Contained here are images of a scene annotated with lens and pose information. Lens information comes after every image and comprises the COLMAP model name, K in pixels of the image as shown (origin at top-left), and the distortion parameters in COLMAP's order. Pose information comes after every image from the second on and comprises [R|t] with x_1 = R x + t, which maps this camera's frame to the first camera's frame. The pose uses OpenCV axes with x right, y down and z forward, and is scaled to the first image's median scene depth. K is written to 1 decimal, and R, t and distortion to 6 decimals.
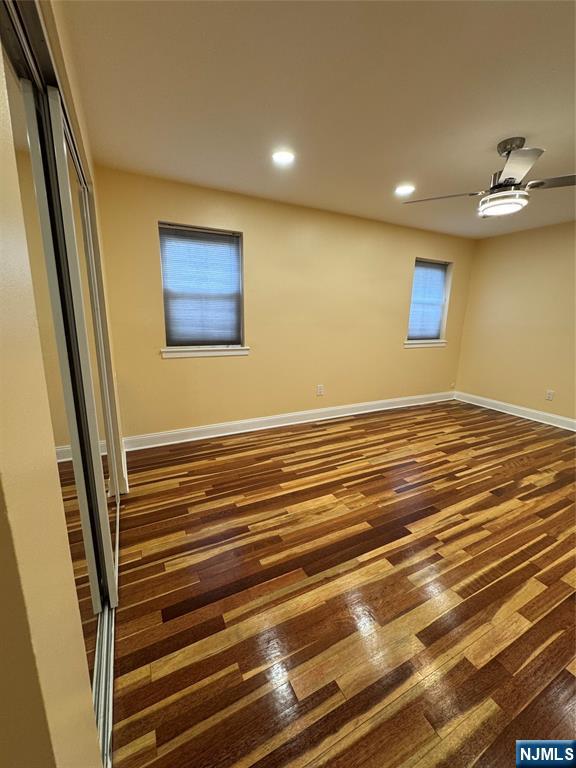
lens RADIAL K [[313.1, 0, 289.4], [0, 313.1, 383.6], [0, 0, 1]] dist [-0.003017, 0.000358]
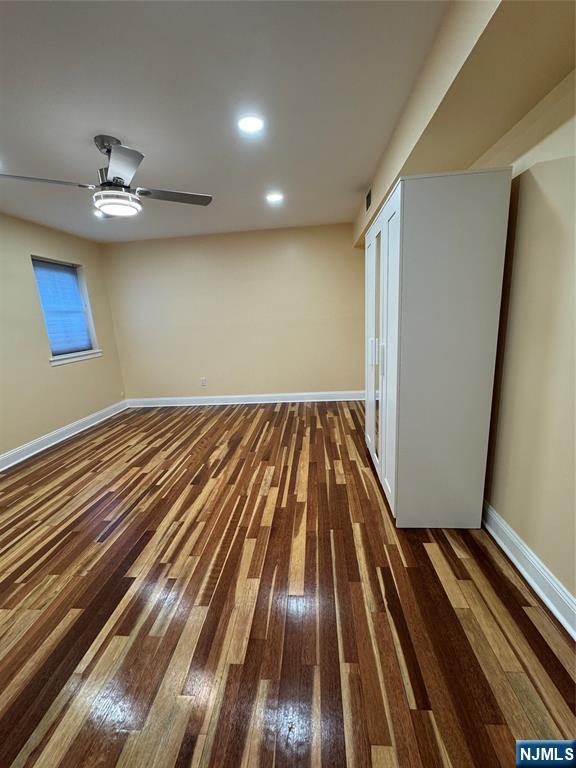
lens RADIAL K [[313.1, 0, 286.6], [0, 313.1, 383.7], [0, 0, 1]] dist [-0.003017, 0.000358]
pose [[0.531100, -0.232748, 0.814715, 0.038358], [0.250444, 0.961692, 0.111476, -0.016026], [-0.809451, 0.144835, 0.569045, 0.101390]]
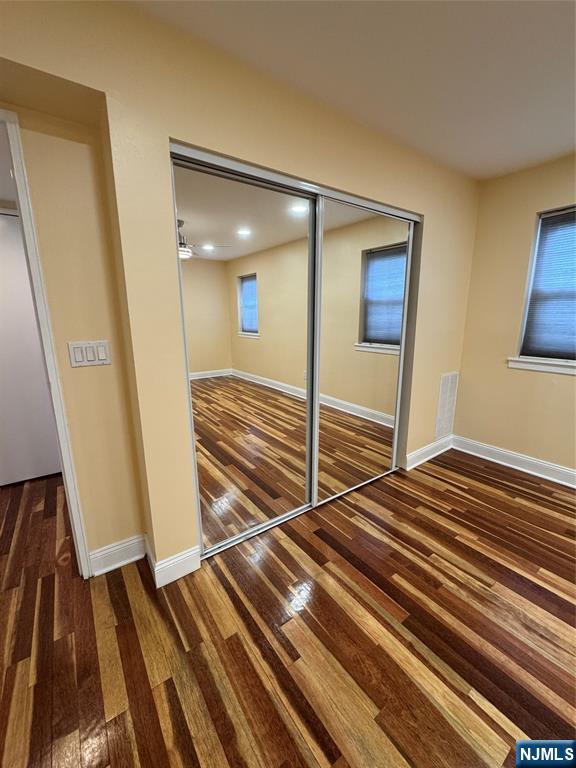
lens RADIAL K [[313.1, 0, 285.0], [0, 313.1, 381.3], [0, 0, 1]] dist [-0.003017, 0.000358]
pose [[0.142598, 0.183670, -0.972590, 0.536001], [-0.207034, 0.966430, 0.152152, -0.063209], [0.967886, 0.179663, 0.175837, 0.312164]]
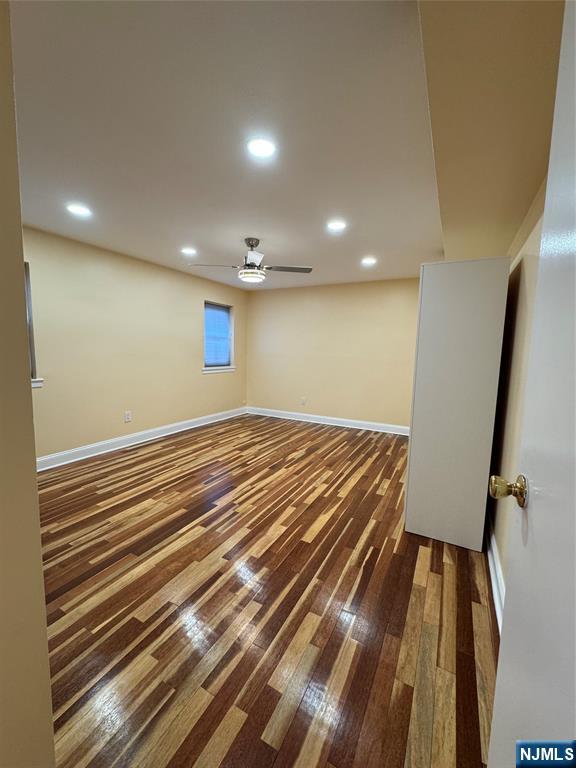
lens RADIAL K [[313.1, 0, 286.3], [0, 313.1, 381.9], [0, 0, 1]] dist [-0.003017, 0.000358]
pose [[0.826001, -0.059276, 0.560543, -0.078758], [0.116265, 0.990988, -0.066530, 0.066445], [-0.551548, 0.120125, 0.825448, -0.305543]]
